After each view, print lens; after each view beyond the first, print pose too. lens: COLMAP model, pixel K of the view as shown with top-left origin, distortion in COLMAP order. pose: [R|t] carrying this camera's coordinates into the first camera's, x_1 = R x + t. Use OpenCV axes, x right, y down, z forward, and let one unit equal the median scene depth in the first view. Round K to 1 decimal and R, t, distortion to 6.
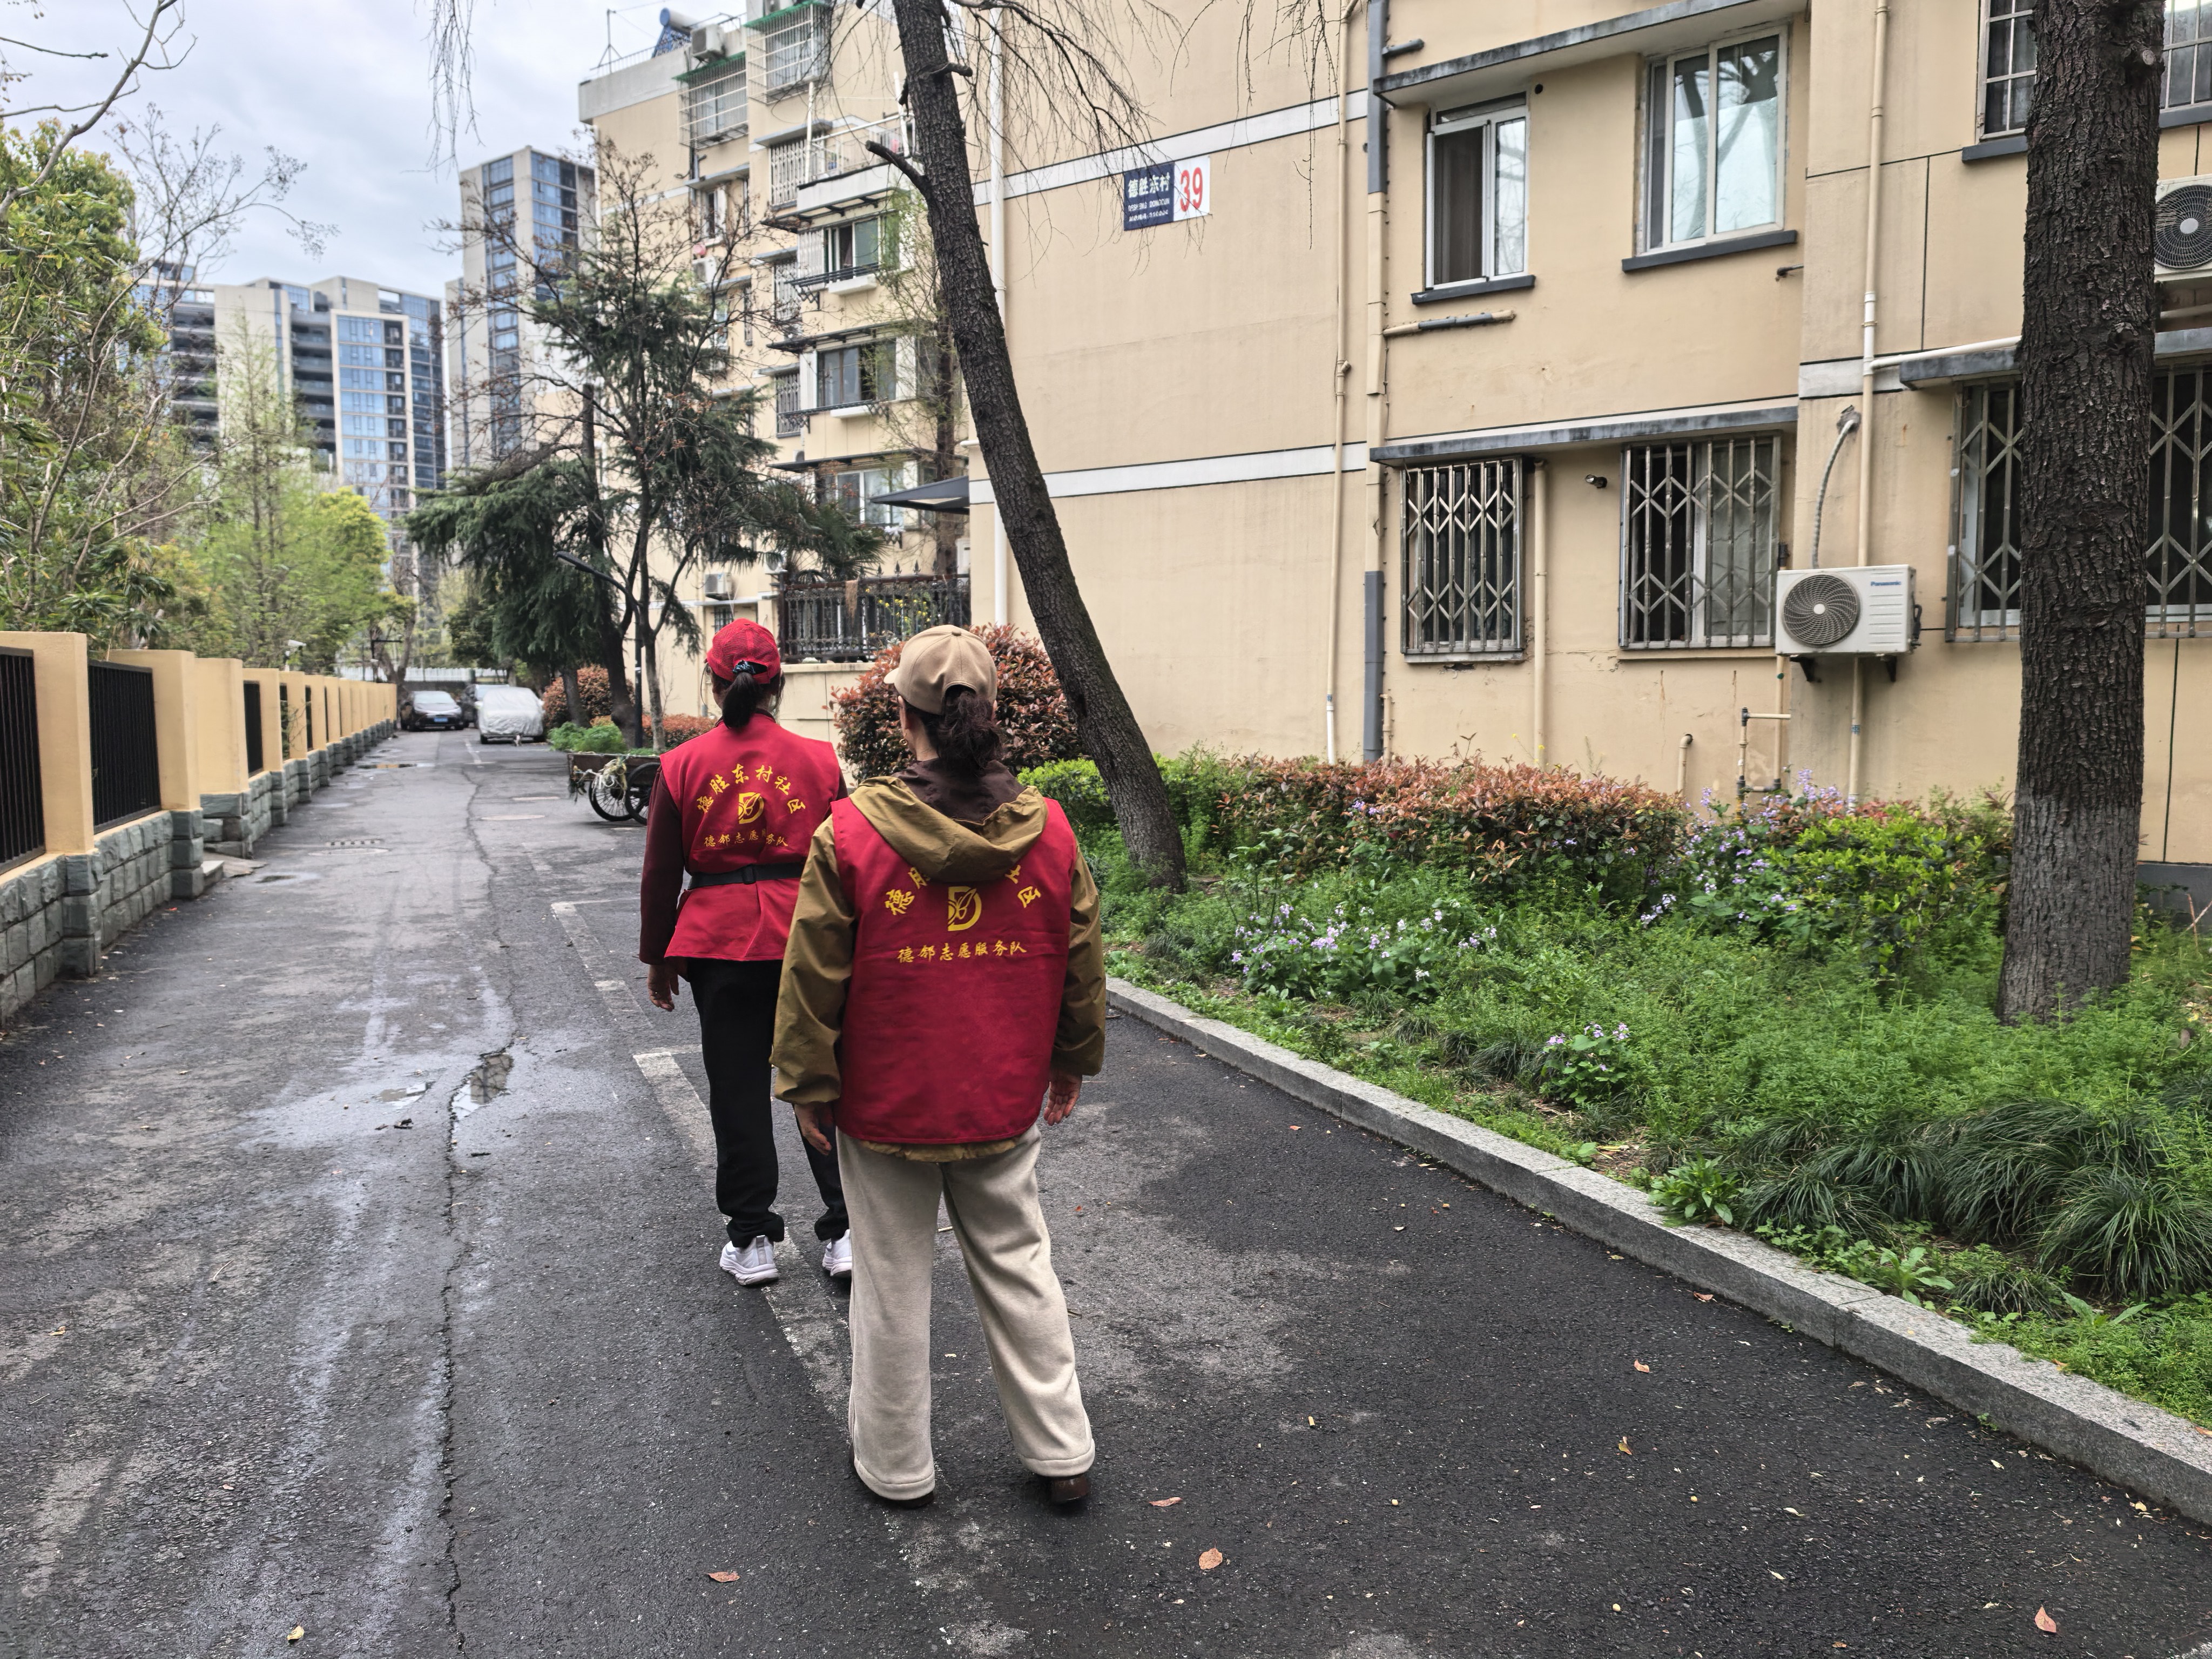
lens RADIAL K [[1579.3, 0, 1116.3], [0, 1579.3, 822.0], [0, 0, 1]] dist [0.014922, 0.003002]
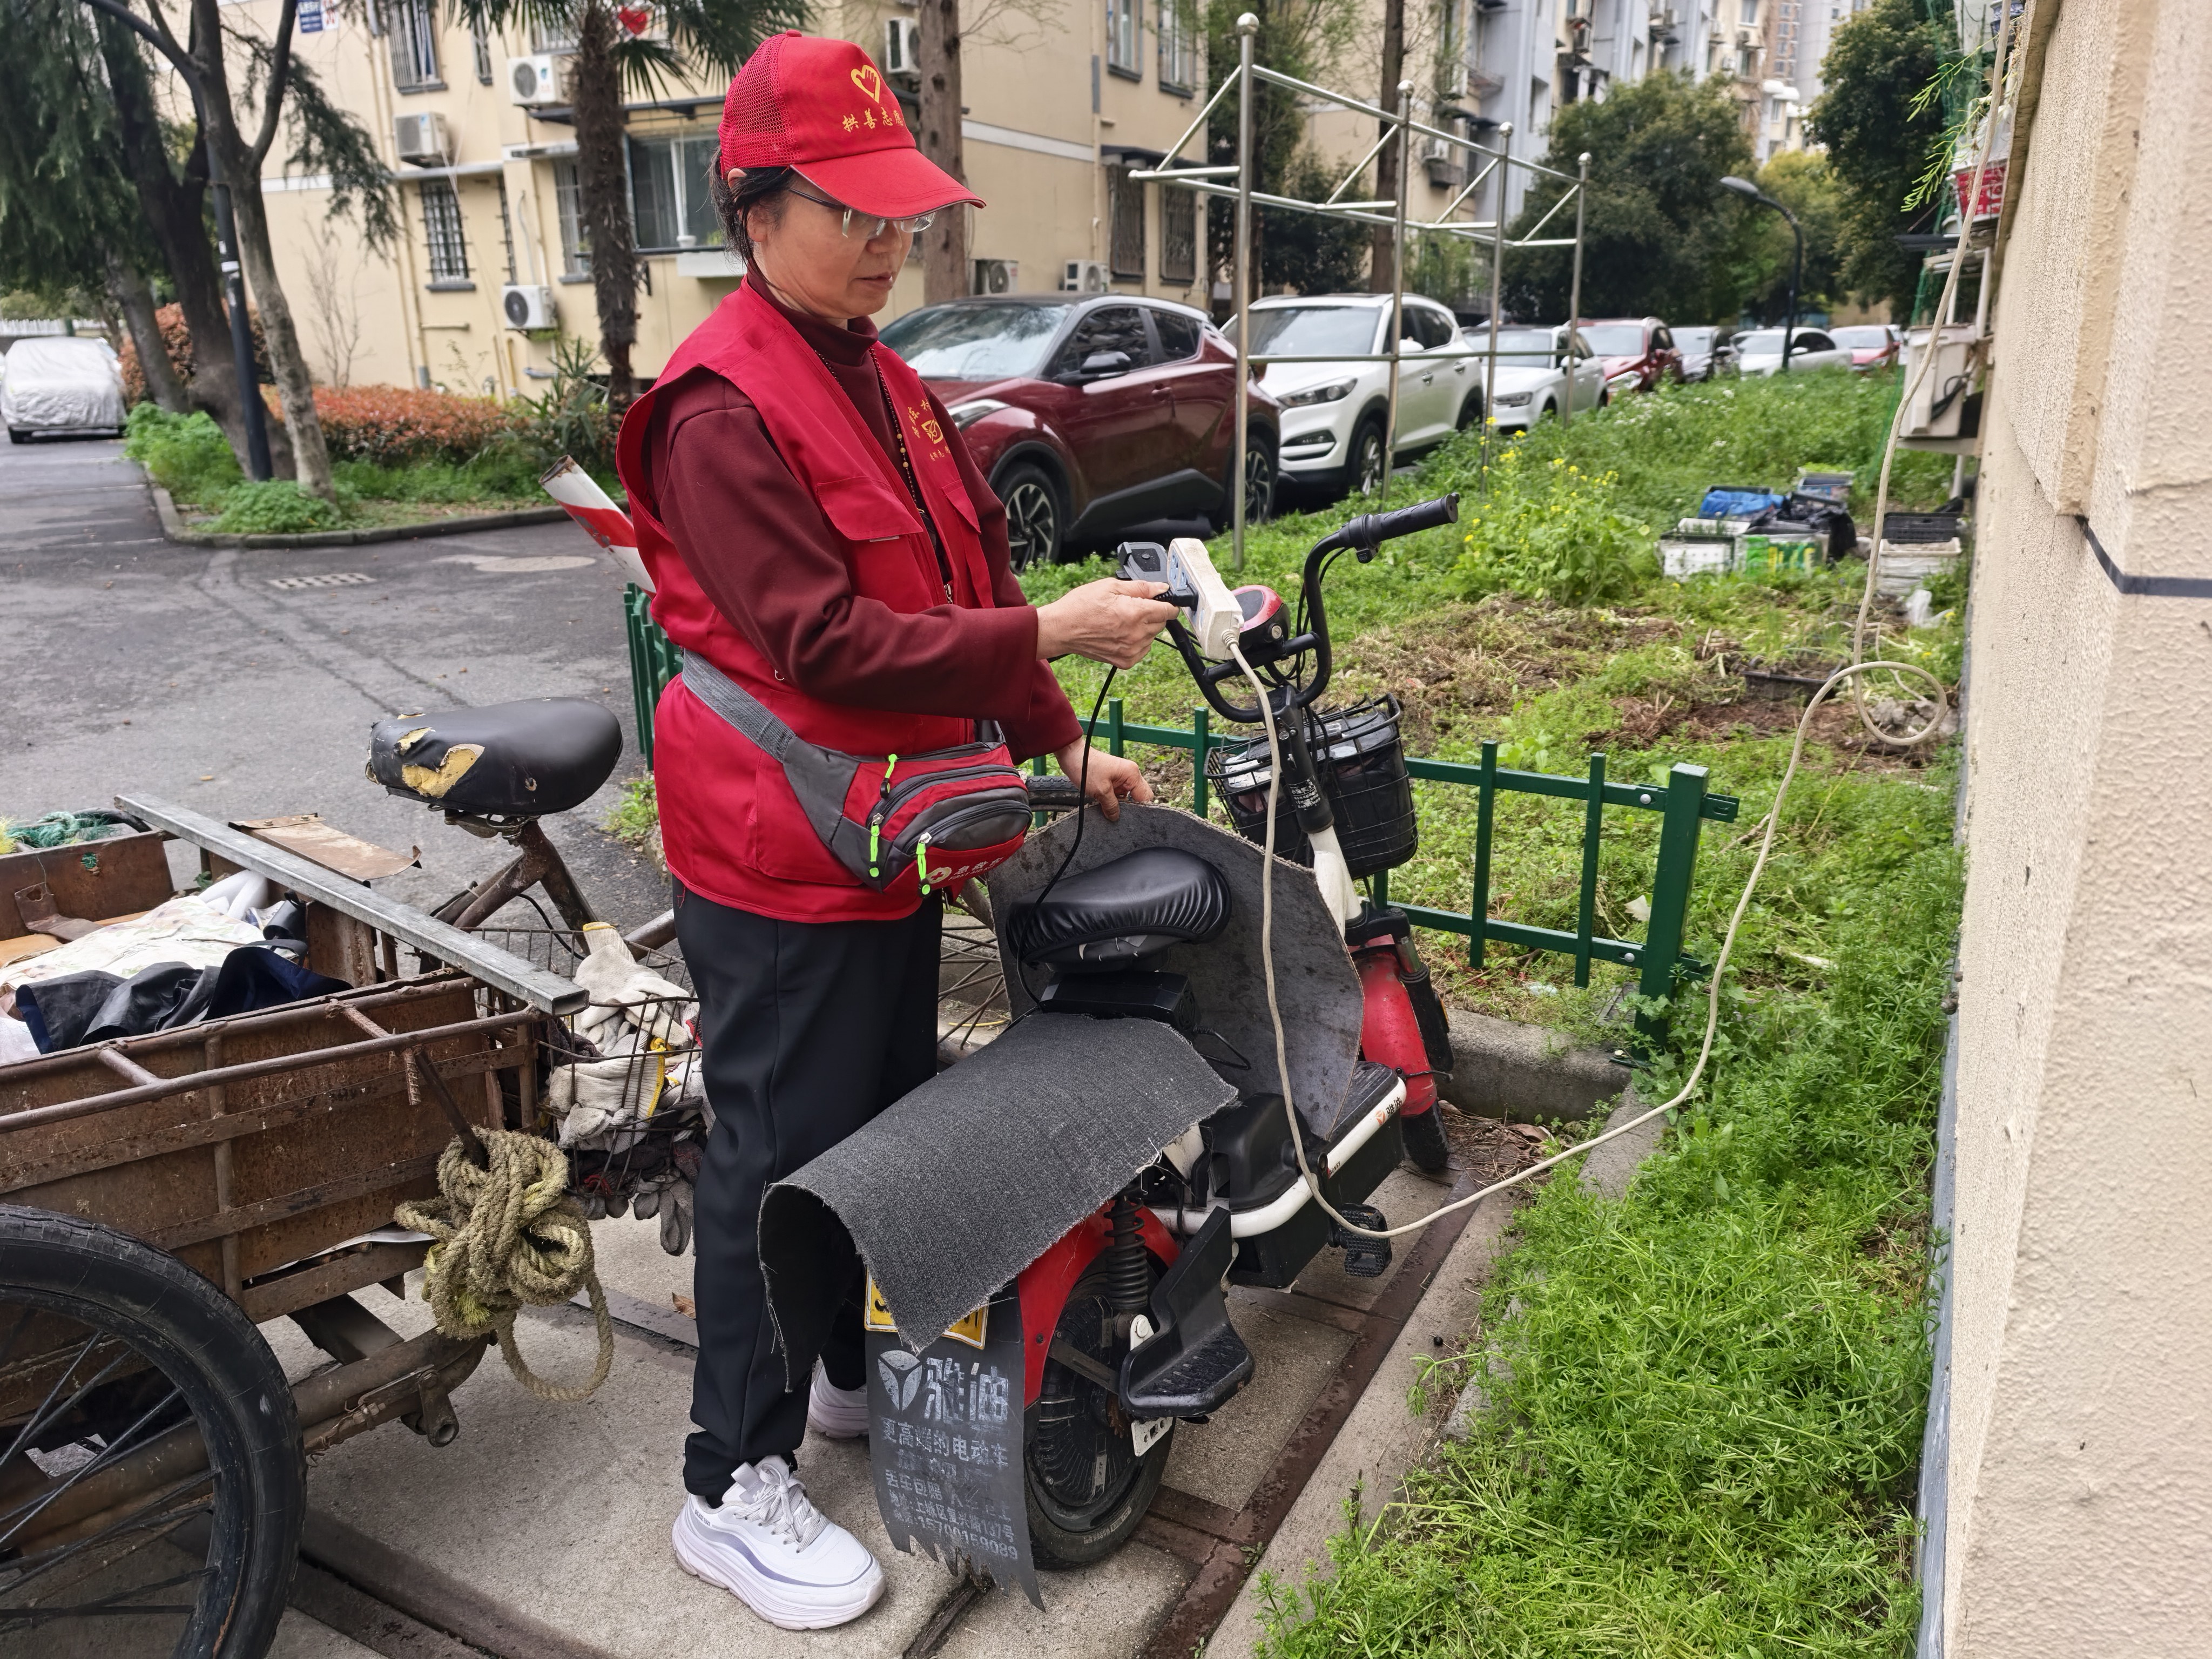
lens RADIAL K [[1566.9, 0, 1127.9], [0, 1566.9, 830.3], [0, 0, 1]] dist [0.047228, -0.043179]
pose [[0.988614, -0.054023, 0.140440, -0.123419], [0.023040, 0.976670, 0.213506, -0.033334], [-0.148698, -0.207840, 0.966795, 0.471769]]
